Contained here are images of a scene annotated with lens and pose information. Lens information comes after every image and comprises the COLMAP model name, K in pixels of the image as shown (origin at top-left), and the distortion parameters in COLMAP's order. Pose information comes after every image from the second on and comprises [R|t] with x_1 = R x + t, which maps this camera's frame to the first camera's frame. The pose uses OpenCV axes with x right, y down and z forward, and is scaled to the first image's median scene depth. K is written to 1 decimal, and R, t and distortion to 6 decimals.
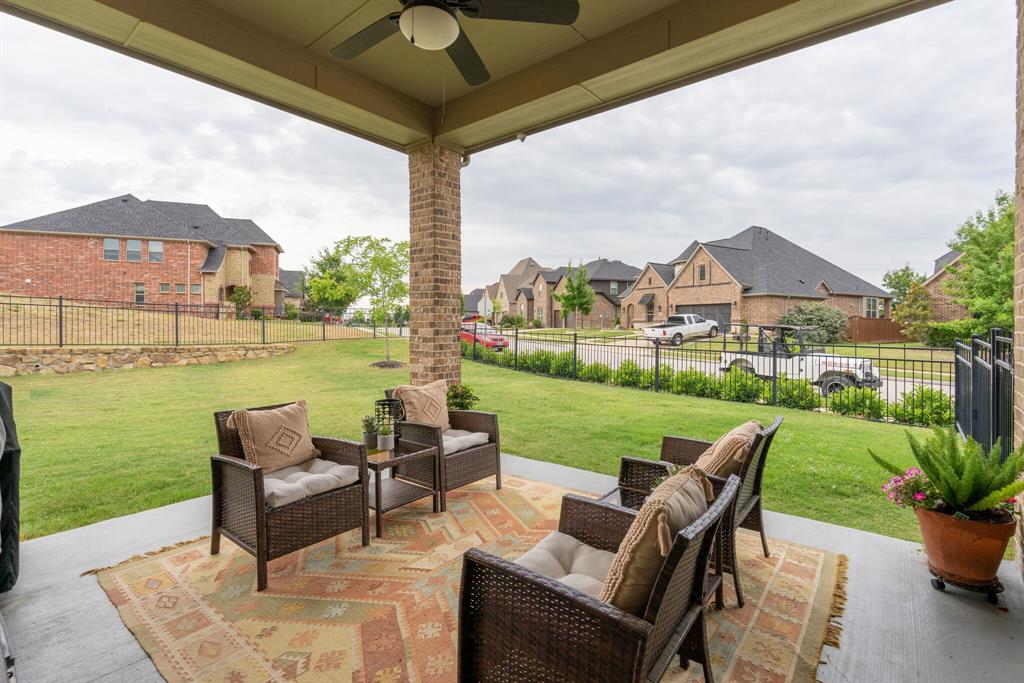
lens RADIAL K [[478.7, 0, 515.4], [0, 478.7, 333.1], [0, 0, 1]] dist [-0.002241, -0.000078]
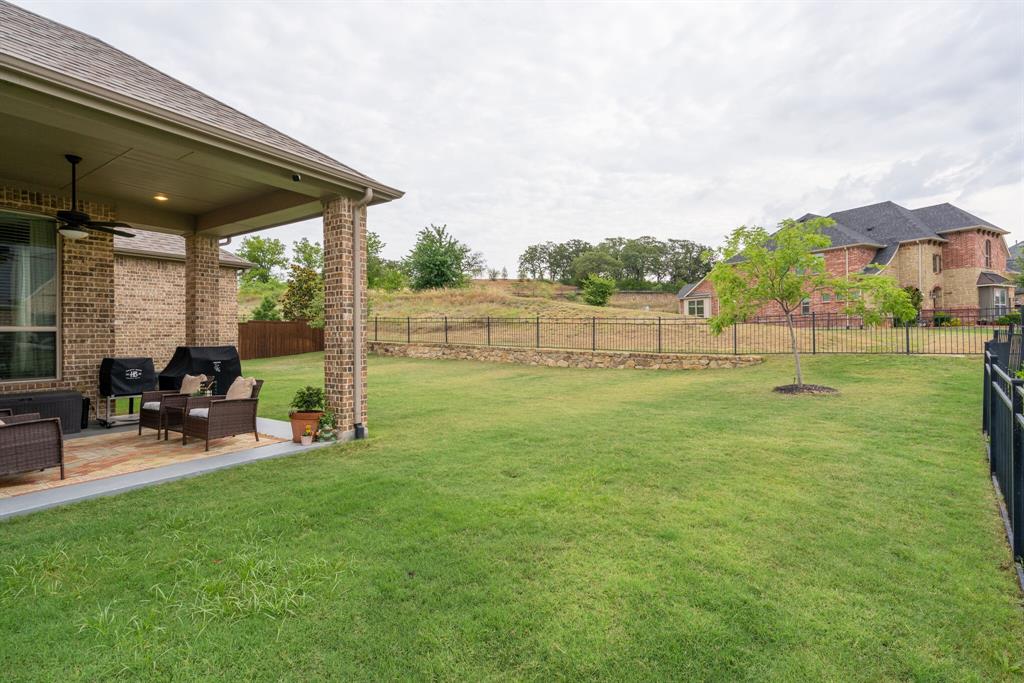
lens RADIAL K [[478.7, 0, 515.4], [0, 478.7, 333.1], [0, 0, 1]] dist [-0.002241, -0.000078]
pose [[0.100782, -0.007181, -0.994883, 0.204542], [-0.010218, 0.999914, -0.008252, -0.004387], [0.994856, 0.010998, 0.100700, 0.239149]]
